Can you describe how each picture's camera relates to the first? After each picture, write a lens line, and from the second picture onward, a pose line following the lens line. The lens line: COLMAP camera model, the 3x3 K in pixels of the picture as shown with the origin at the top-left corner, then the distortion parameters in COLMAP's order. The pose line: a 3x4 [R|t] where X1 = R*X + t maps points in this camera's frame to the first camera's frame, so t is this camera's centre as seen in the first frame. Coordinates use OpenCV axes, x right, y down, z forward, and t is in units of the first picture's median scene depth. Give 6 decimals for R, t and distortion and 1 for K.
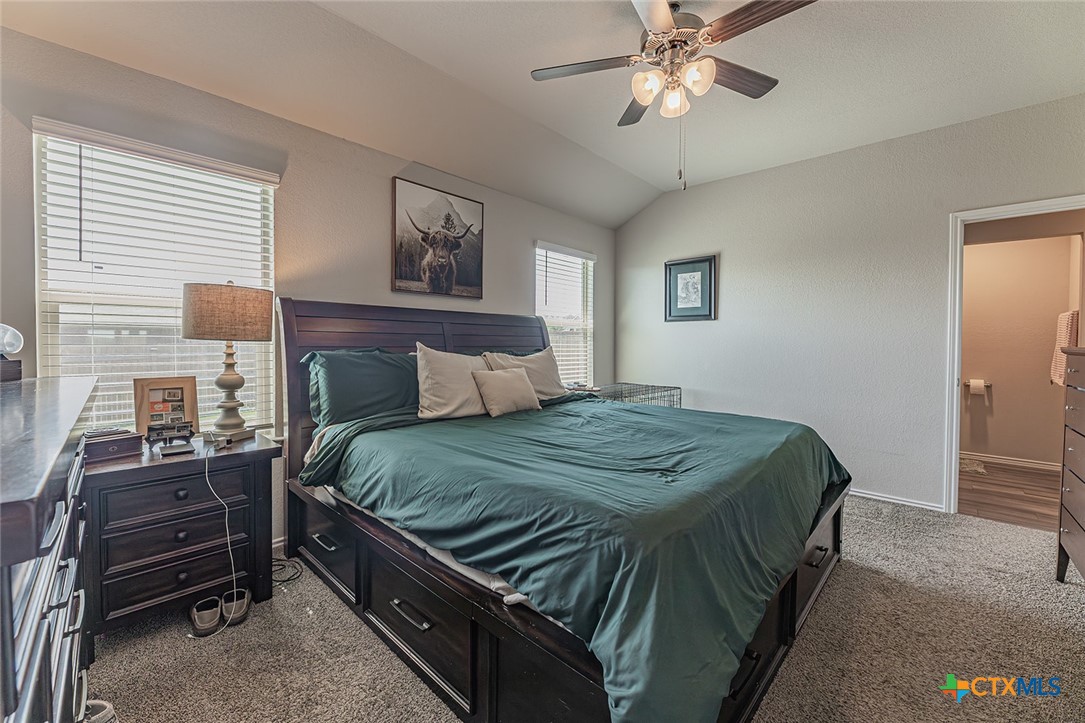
lens RADIAL K [[434.7, 0, 537.7], [0, 434.7, 350.0], [0, 0, 1]] dist [0.003311, -0.004483]
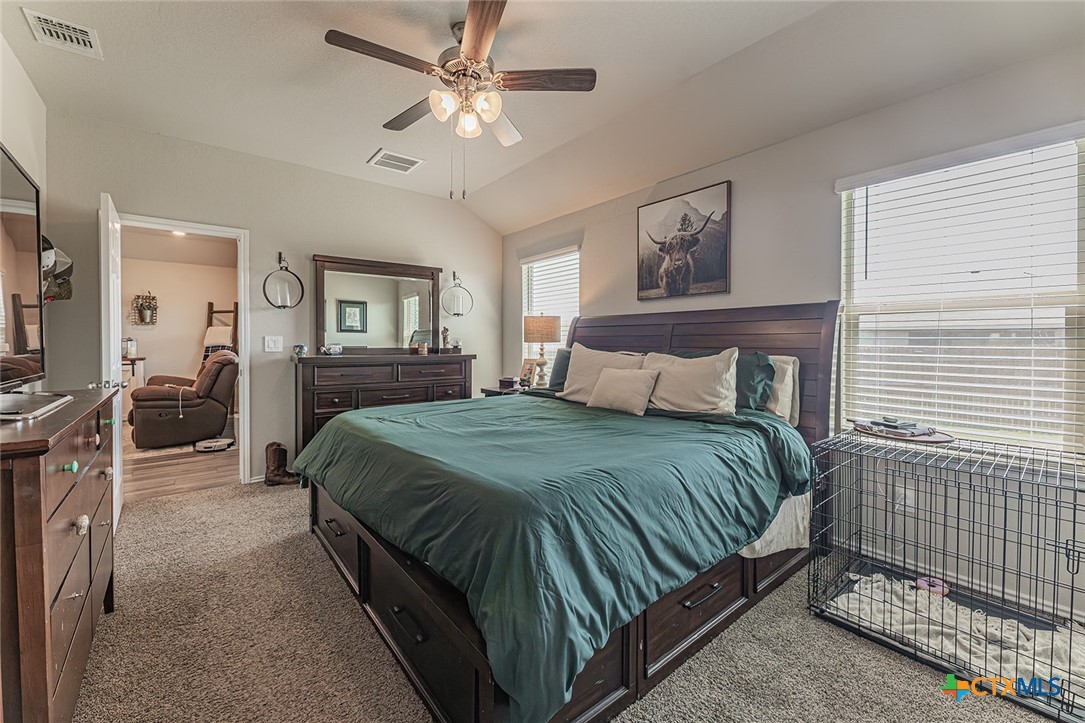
lens RADIAL K [[434.7, 0, 537.7], [0, 434.7, 350.0], [0, 0, 1]] dist [0.003311, -0.004483]
pose [[-0.131431, 0.017928, -0.991163, 0.868780], [-0.014915, 0.999688, 0.020059, -0.017528], [0.991213, 0.017419, -0.131123, 0.835546]]
